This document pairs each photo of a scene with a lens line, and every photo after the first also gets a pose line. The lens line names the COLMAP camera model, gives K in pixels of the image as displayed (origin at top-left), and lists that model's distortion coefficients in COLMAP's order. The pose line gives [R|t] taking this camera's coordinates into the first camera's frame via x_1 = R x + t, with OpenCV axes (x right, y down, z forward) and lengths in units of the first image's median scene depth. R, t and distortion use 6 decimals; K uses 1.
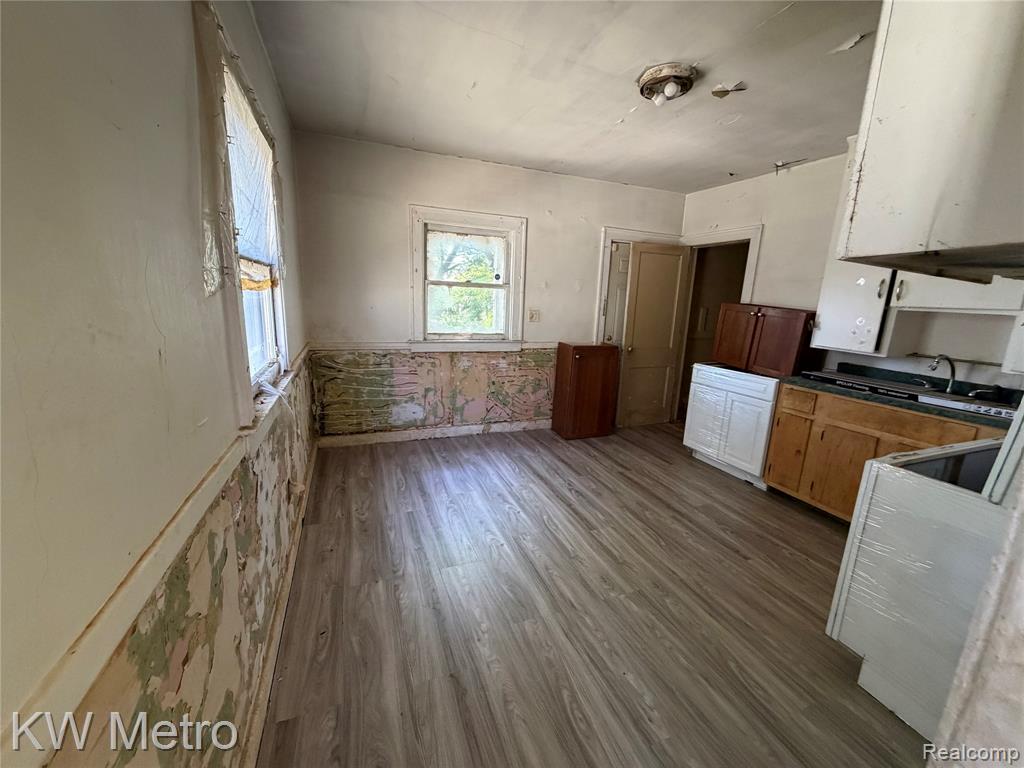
lens RADIAL K [[407.2, 0, 512.3], [0, 407.2, 383.4], [0, 0, 1]] dist [0.000761, 0.000152]
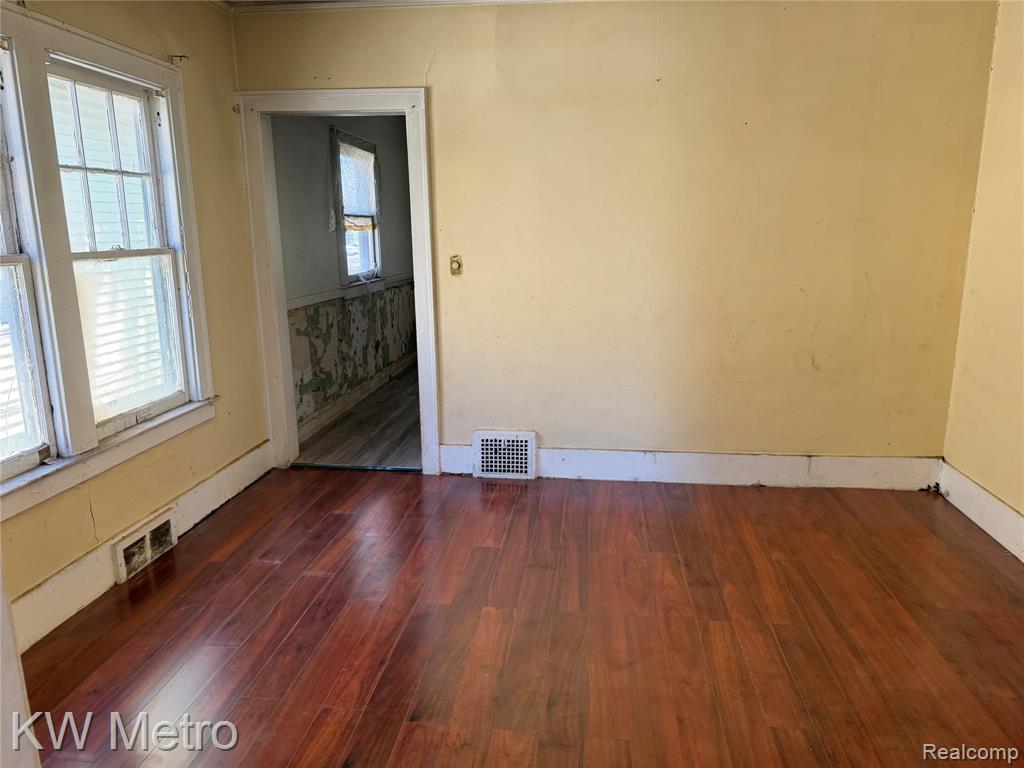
lens RADIAL K [[720.8, 0, 510.1], [0, 720.8, 389.6], [0, 0, 1]] dist [-0.002782, -0.006487]
pose [[0.876609, 0.048081, -0.478795, 0.964203], [-0.047483, 0.998783, 0.013363, 0.258569], [0.478854, 0.011020, 0.877825, -0.961796]]
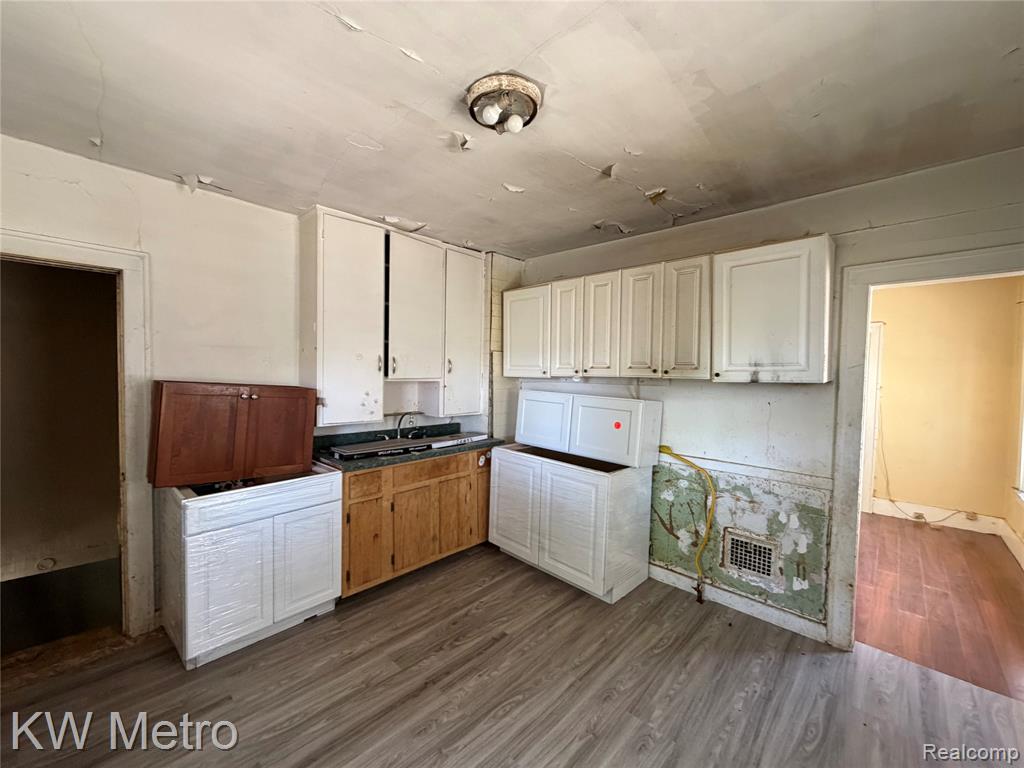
lens RADIAL K [[407.2, 0, 511.4], [0, 407.2, 382.9], [0, 0, 1]] dist [0.000761, 0.000152]
pose [[-0.418521, -0.079697, 0.904704, -0.192588], [0.155689, 0.975101, 0.157921, -0.218762], [-0.894763, 0.206946, -0.395692, 0.821516]]
